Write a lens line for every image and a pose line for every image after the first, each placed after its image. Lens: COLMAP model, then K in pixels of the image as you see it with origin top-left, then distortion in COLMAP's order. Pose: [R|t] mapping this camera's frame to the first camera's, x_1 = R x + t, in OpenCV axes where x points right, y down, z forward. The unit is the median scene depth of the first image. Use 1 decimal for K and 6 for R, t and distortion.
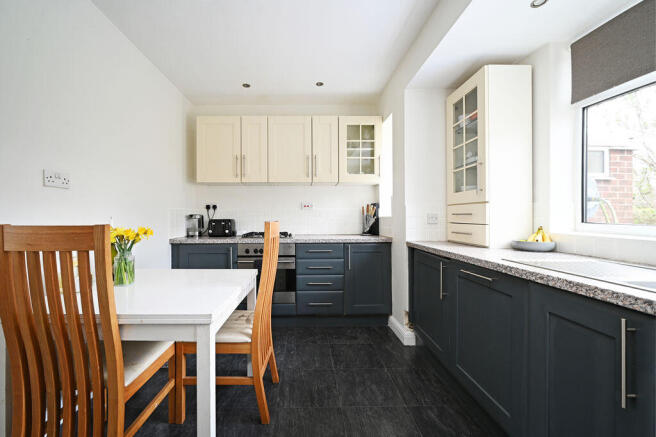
lens RADIAL K [[278.5, 0, 298.4], [0, 278.5, 218.0], [0, 0, 1]] dist [-0.002059, -0.000386]
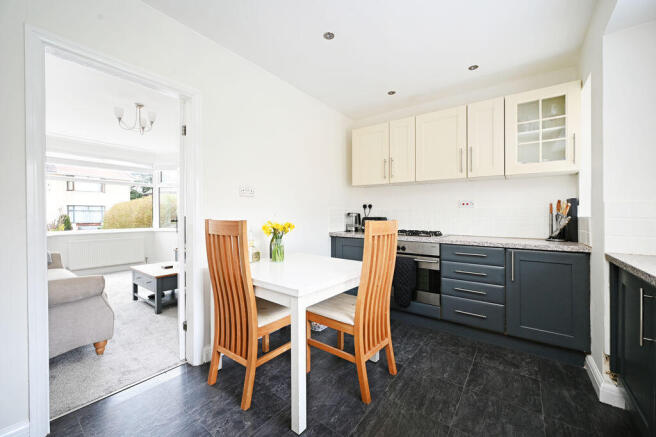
lens RADIAL K [[253.3, 0, 300.5], [0, 253.3, 213.7], [0, 0, 1]] dist [0.000262, -0.000094]
pose [[0.778544, 0.005548, -0.627566, 0.164654], [-0.009264, 0.999954, -0.002653, -0.005088], [0.627522, 0.007880, 0.778559, 0.024403]]
